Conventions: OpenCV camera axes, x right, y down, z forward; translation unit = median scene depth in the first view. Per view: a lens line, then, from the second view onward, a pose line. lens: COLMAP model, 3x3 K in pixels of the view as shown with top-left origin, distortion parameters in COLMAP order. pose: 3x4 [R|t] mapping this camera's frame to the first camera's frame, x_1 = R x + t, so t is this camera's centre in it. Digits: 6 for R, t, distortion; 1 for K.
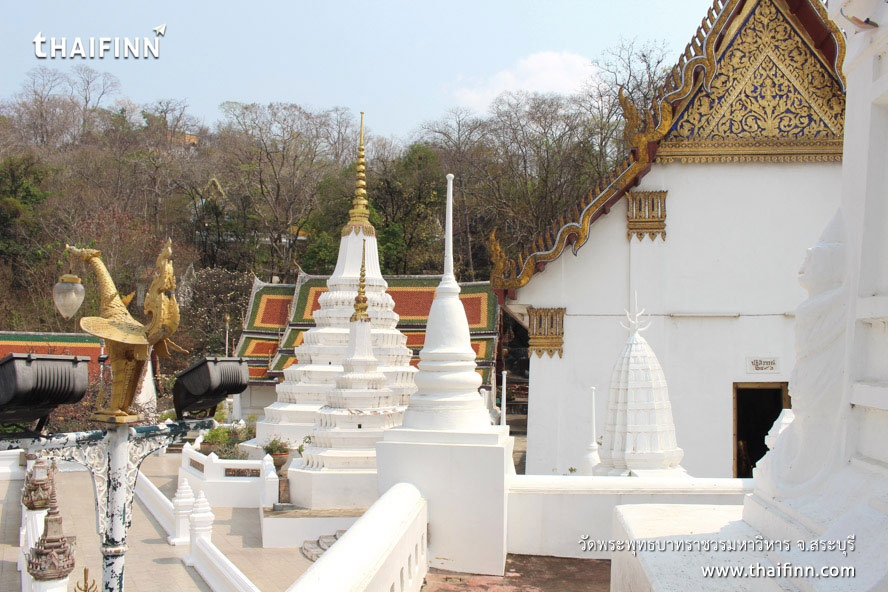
lens RADIAL K [[802.7, 0, 444.0], [0, 802.7, 296.0], [0, 0, 1]] dist [-0.153905, 0.136701]
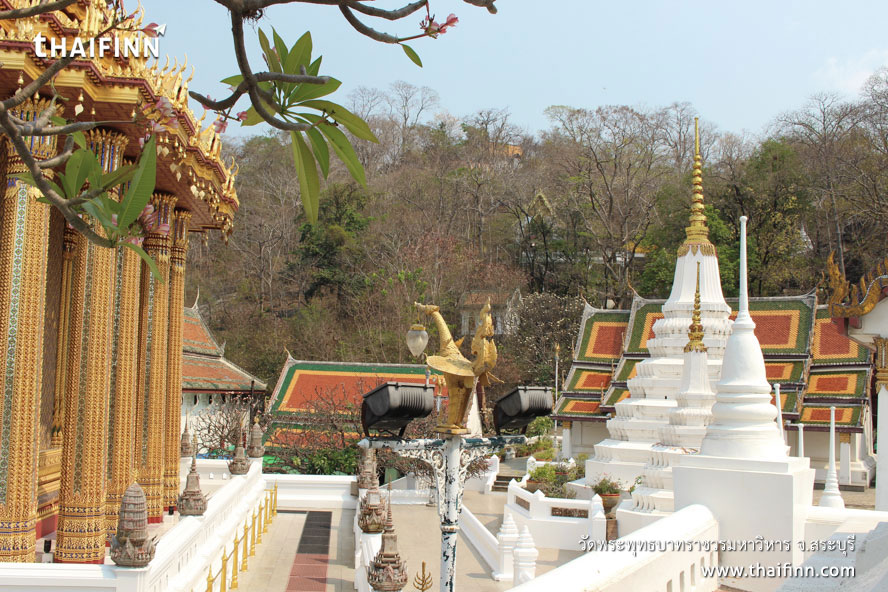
lens RADIAL K [[918.6, 0, 444.0], [0, 918.6, 296.0], [0, 0, 1]] dist [-0.093075, 0.029621]
pose [[0.924583, -0.021894, -0.380350, 0.018697], [0.011498, 0.999496, -0.029585, -0.003161], [0.380806, 0.022980, 0.924369, -0.050276]]
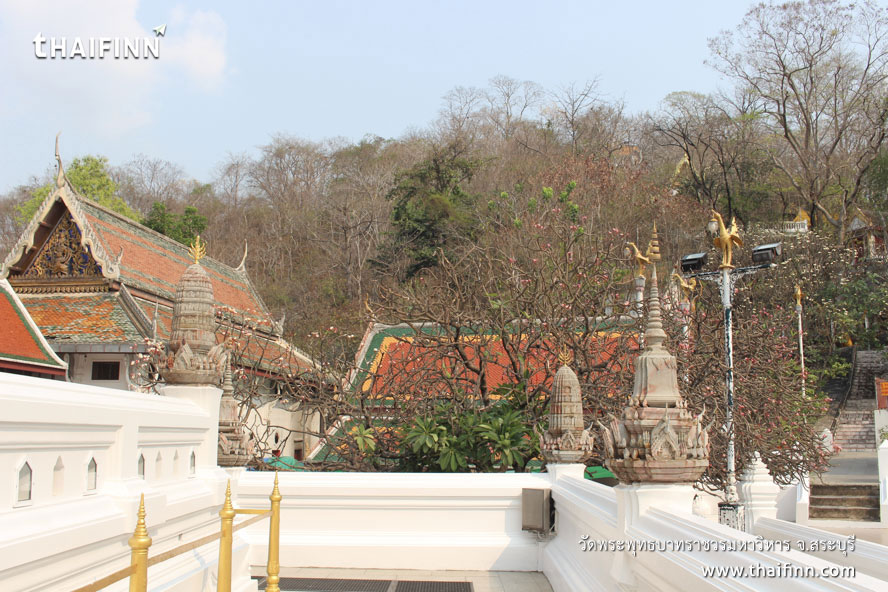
lens RADIAL K [[918.6, 0, 444.0], [0, 918.6, 296.0], [0, 0, 1]] dist [-0.093075, 0.029621]
pose [[0.875772, -0.077380, -0.476483, -0.302881], [0.044271, 0.995784, -0.080342, 0.117748], [0.480691, 0.049267, 0.875505, 0.499081]]
